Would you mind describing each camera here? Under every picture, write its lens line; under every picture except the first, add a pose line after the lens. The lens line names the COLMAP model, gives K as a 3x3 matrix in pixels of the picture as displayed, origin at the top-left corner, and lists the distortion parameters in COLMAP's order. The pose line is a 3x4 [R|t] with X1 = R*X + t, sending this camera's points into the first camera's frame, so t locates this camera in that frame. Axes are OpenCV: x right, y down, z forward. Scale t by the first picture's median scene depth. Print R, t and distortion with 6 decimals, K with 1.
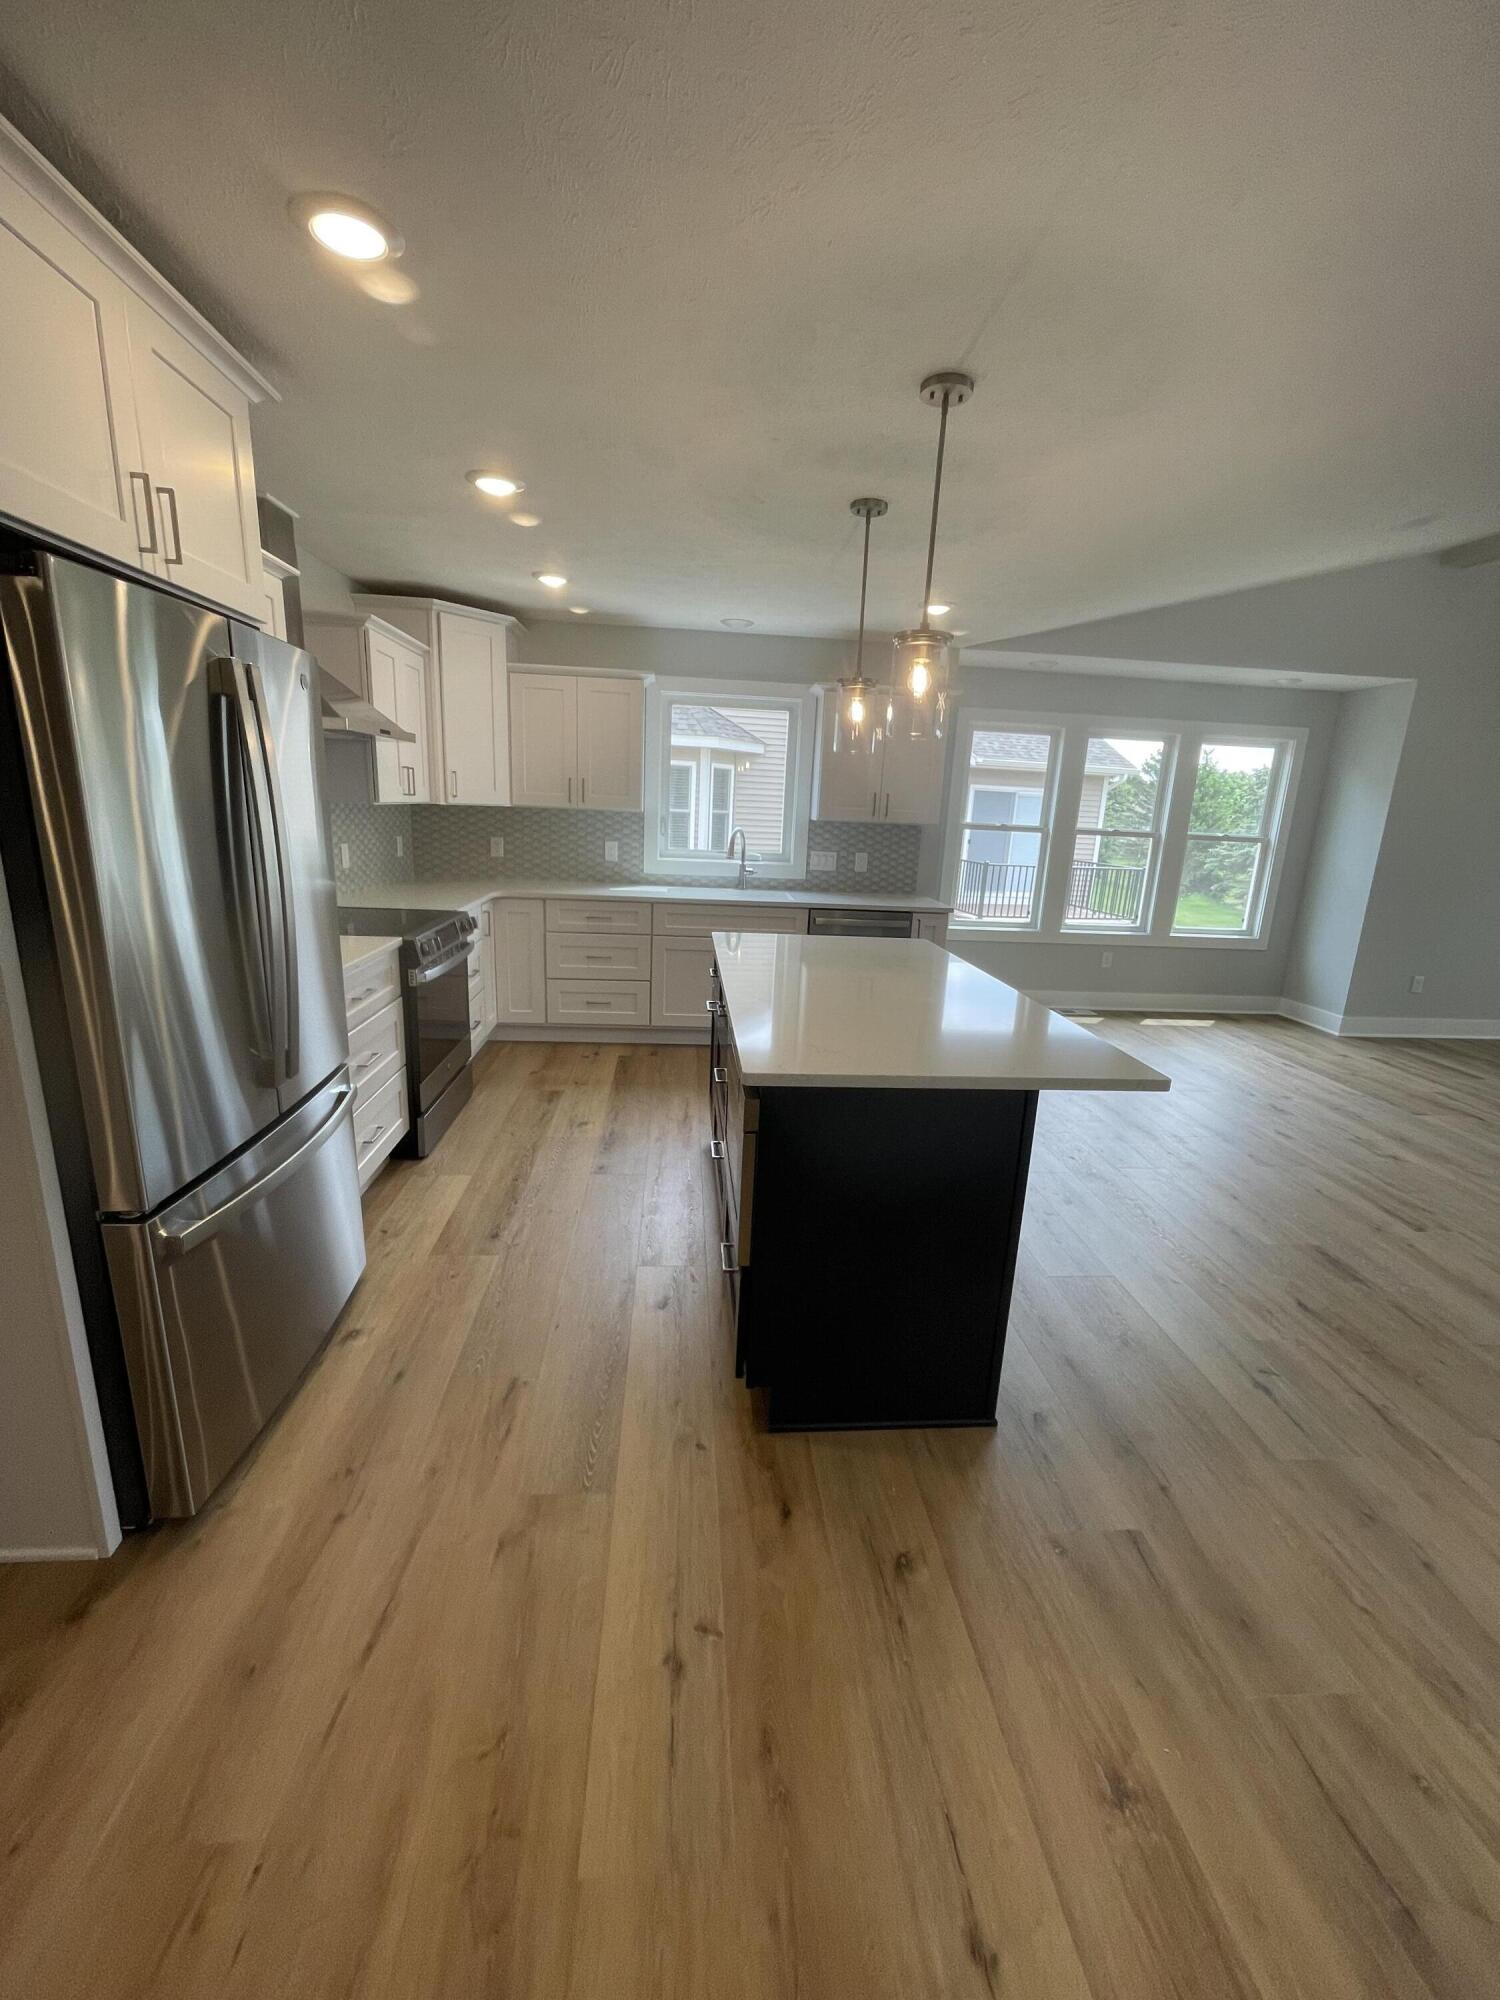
lens RADIAL K [[811.7, 0, 739.8], [0, 811.7, 1001.5], [0, 0, 1]] dist [-0.011481, -0.000040]
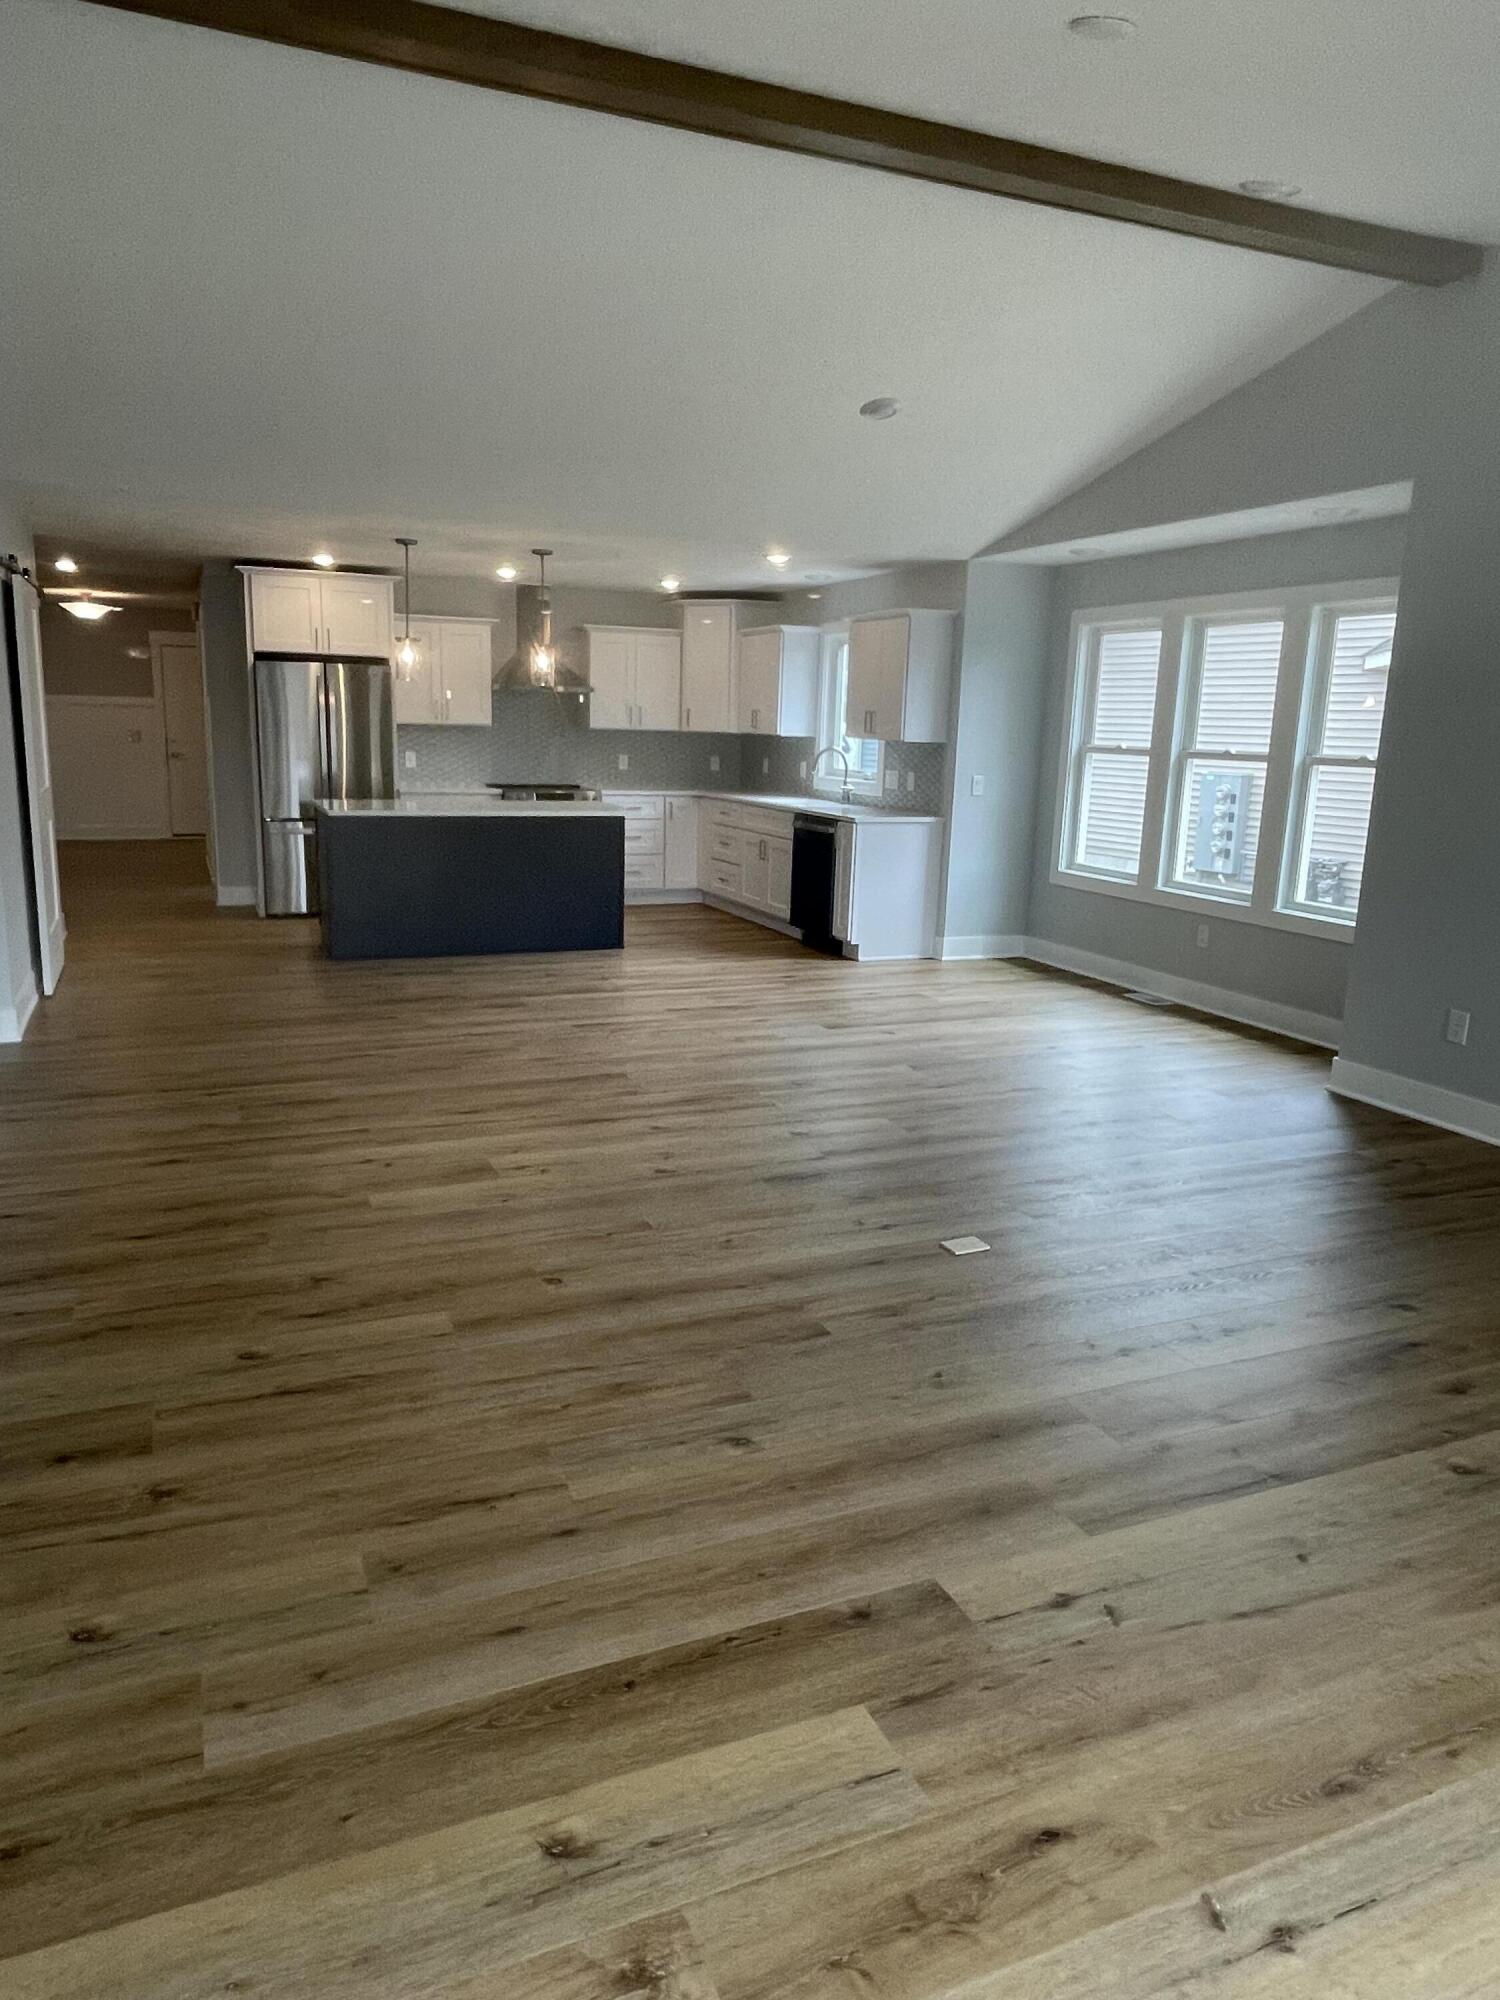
lens RADIAL K [[1284.0, 0, 736.9], [0, 1284.0, 1009.6], [0, 0, 1]] dist [-0.016905, 0.000084]
pose [[0.323490, 0.171565, -0.930548, 1.658521], [-0.241169, 0.965896, 0.094244, 0.003555], [0.914982, 0.193932, 0.353834, 0.304984]]
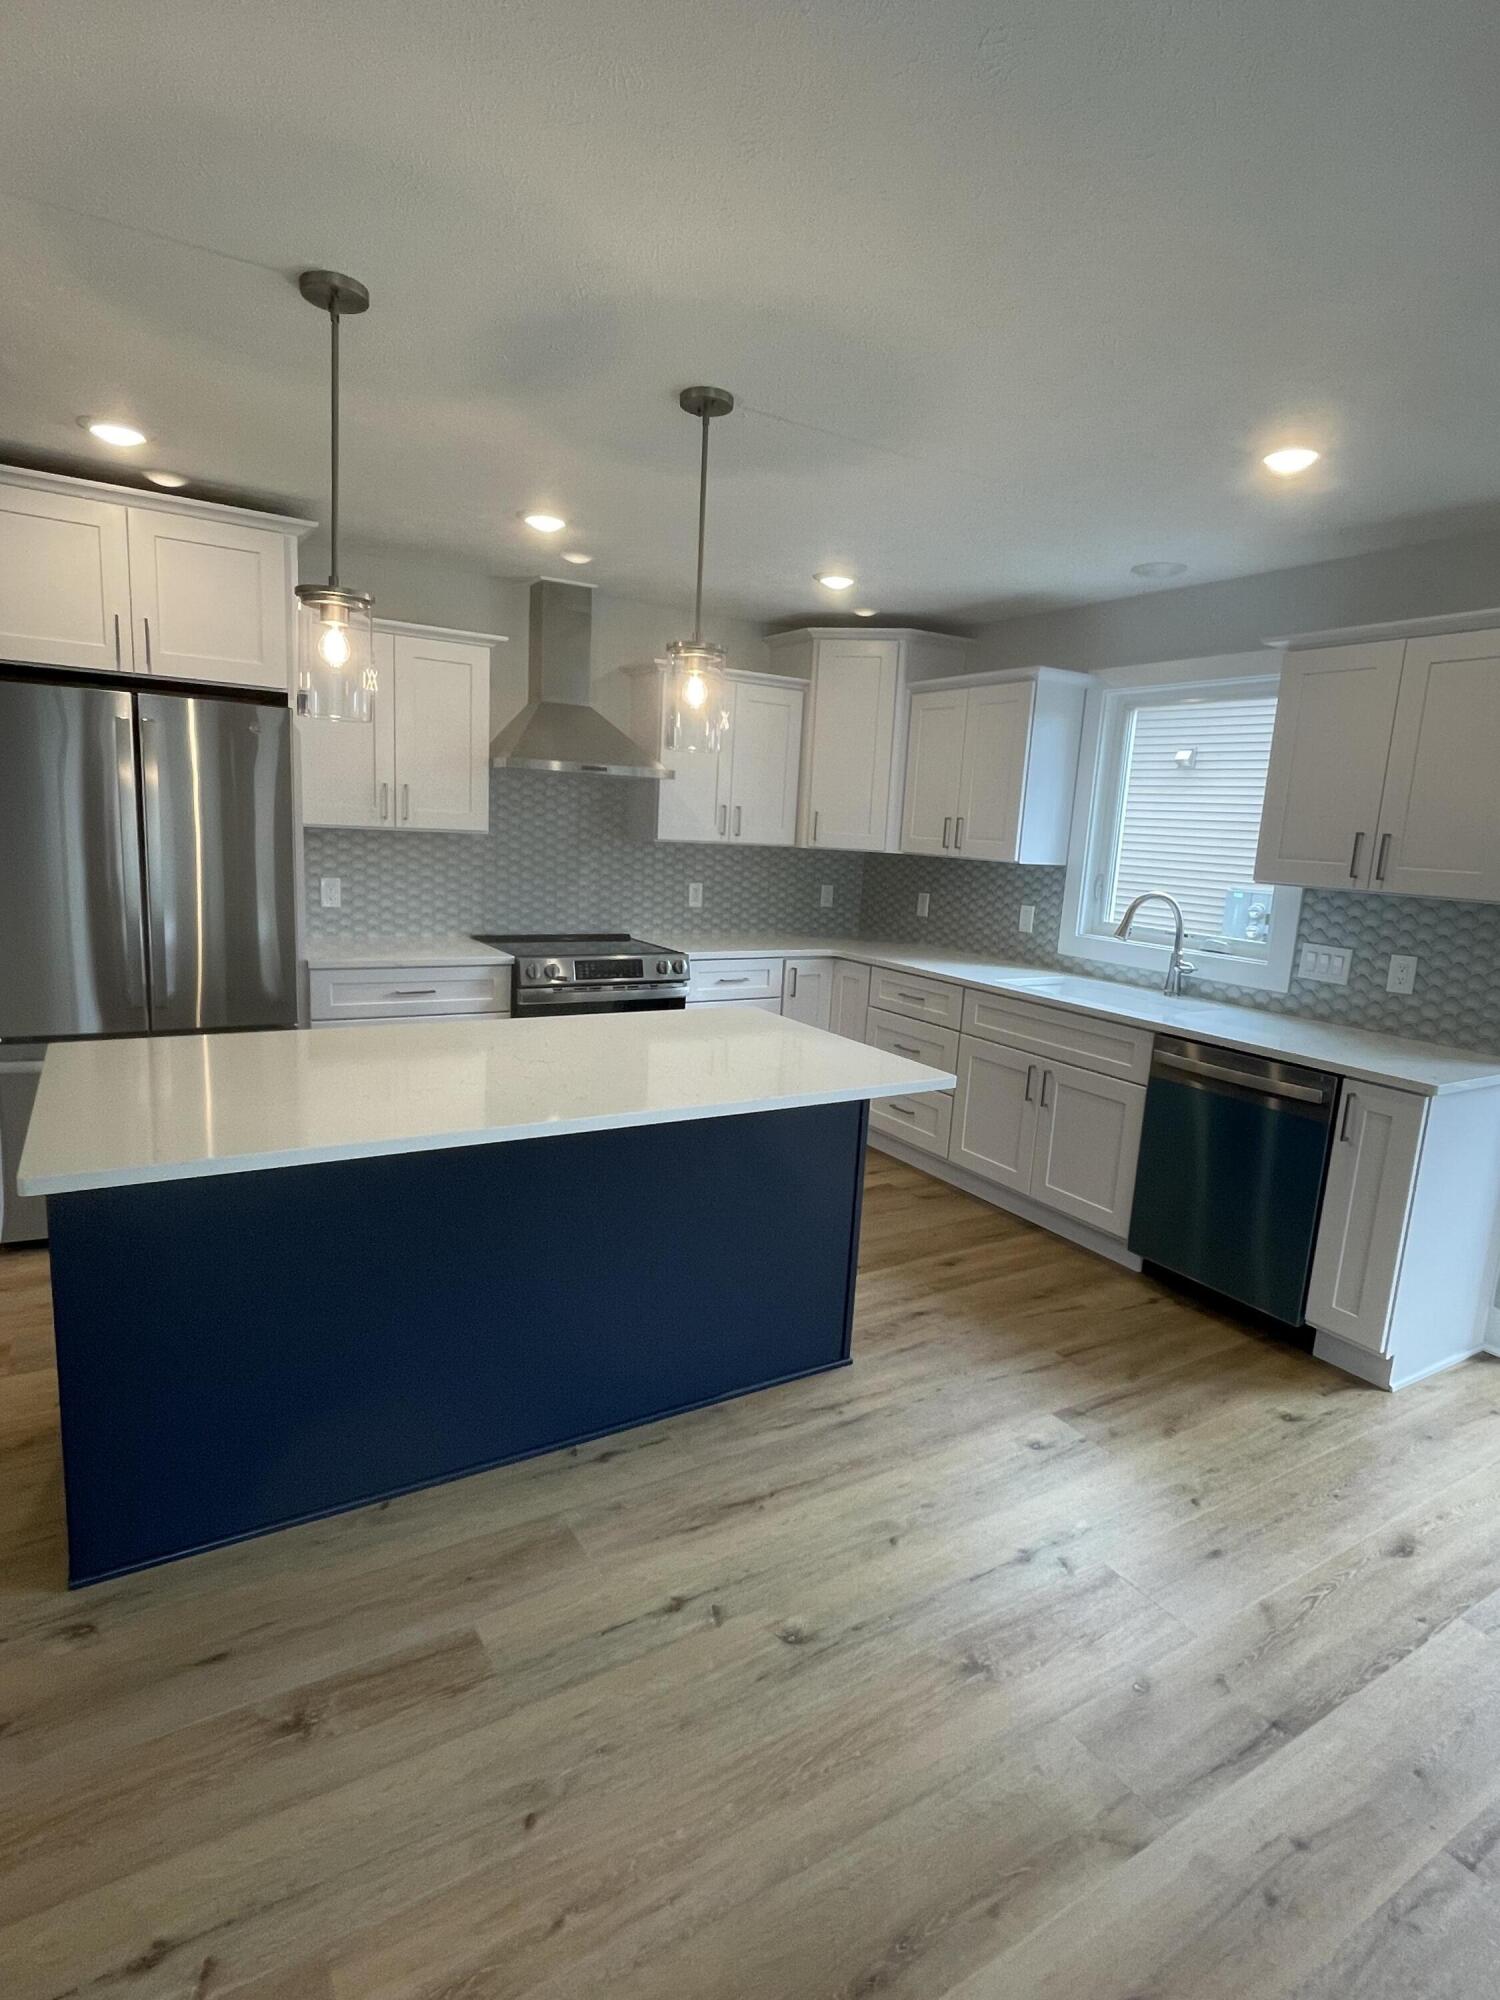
lens RADIAL K [[1020.3, 0, 740.6], [0, 1020.3, 1001.9], [0, 0, 1]] dist [-0.007147, -0.001065]
pose [[0.453248, 0.134013, -0.881253, 0.531522], [-0.245723, 0.969113, 0.020994, -0.072078], [0.856847, 0.207028, 0.472179, 0.378255]]
